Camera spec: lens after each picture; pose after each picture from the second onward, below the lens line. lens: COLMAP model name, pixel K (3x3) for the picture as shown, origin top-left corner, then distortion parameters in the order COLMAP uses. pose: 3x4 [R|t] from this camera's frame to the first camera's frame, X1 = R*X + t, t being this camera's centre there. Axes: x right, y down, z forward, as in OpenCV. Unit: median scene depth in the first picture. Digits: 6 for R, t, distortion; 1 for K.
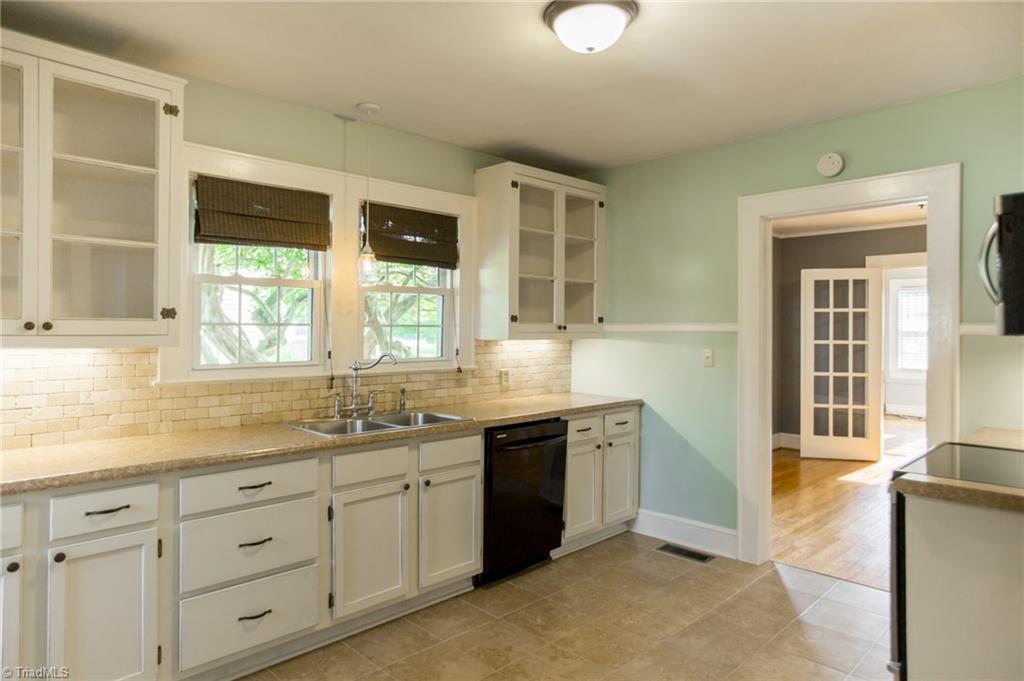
lens RADIAL K [[643.7, 0, 502.7], [0, 643.7, 330.1], [0, 0, 1]] dist [-0.017716, -0.001213]
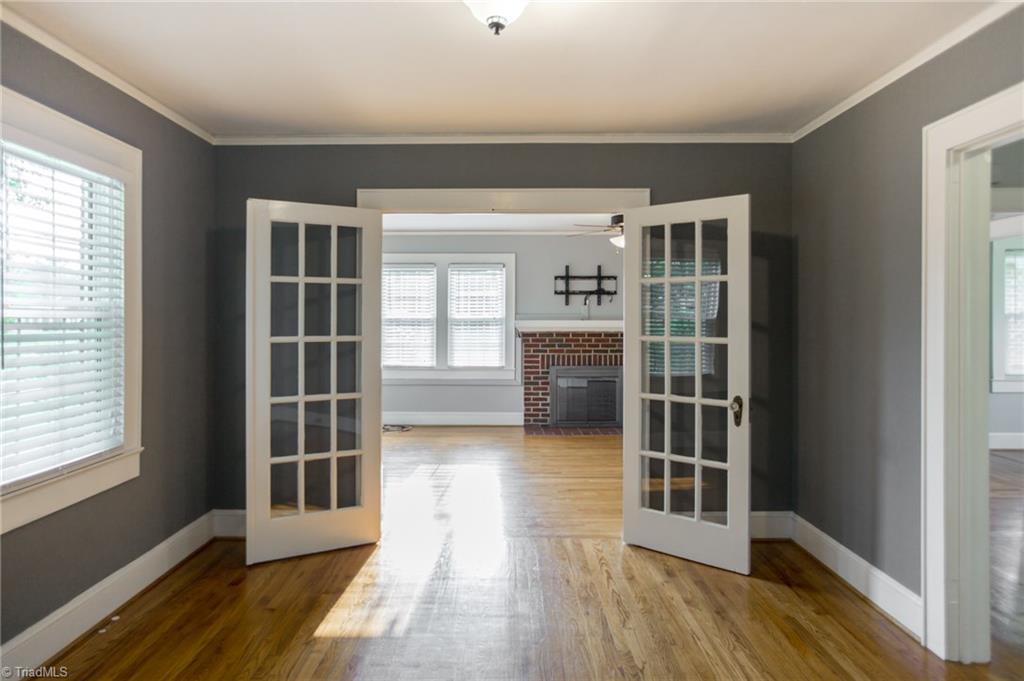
lens RADIAL K [[643.7, 0, 494.0], [0, 643.7, 313.1], [0, 0, 1]] dist [-0.017716, -0.001213]
pose [[0.707555, 0.002923, 0.706652, 0.248739], [0.003880, 0.999960, -0.008022, 0.001711], [-0.706647, 0.008418, 0.707516, 0.509075]]
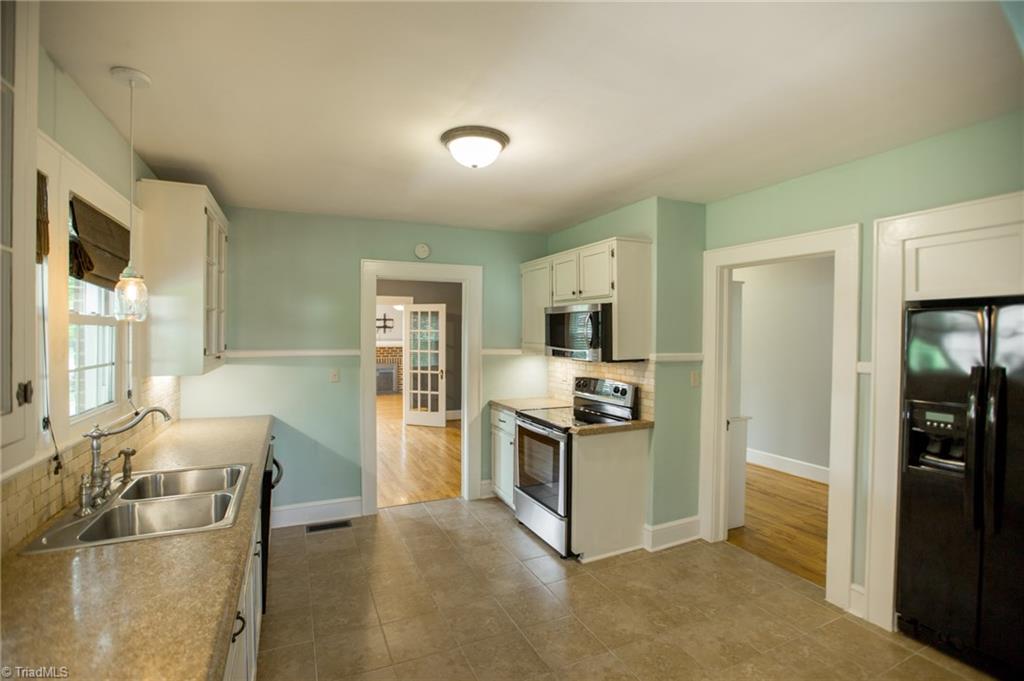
lens RADIAL K [[470.7, 0, 501.6], [0, 470.7, 340.9], [0, 0, 1]] dist [-0.046403, 0.014463]
pose [[0.332387, -0.017684, 0.942977, -0.286974], [-0.002218, 0.999807, 0.019531, -0.028722], [-0.943141, -0.008584, 0.332283, 0.214462]]
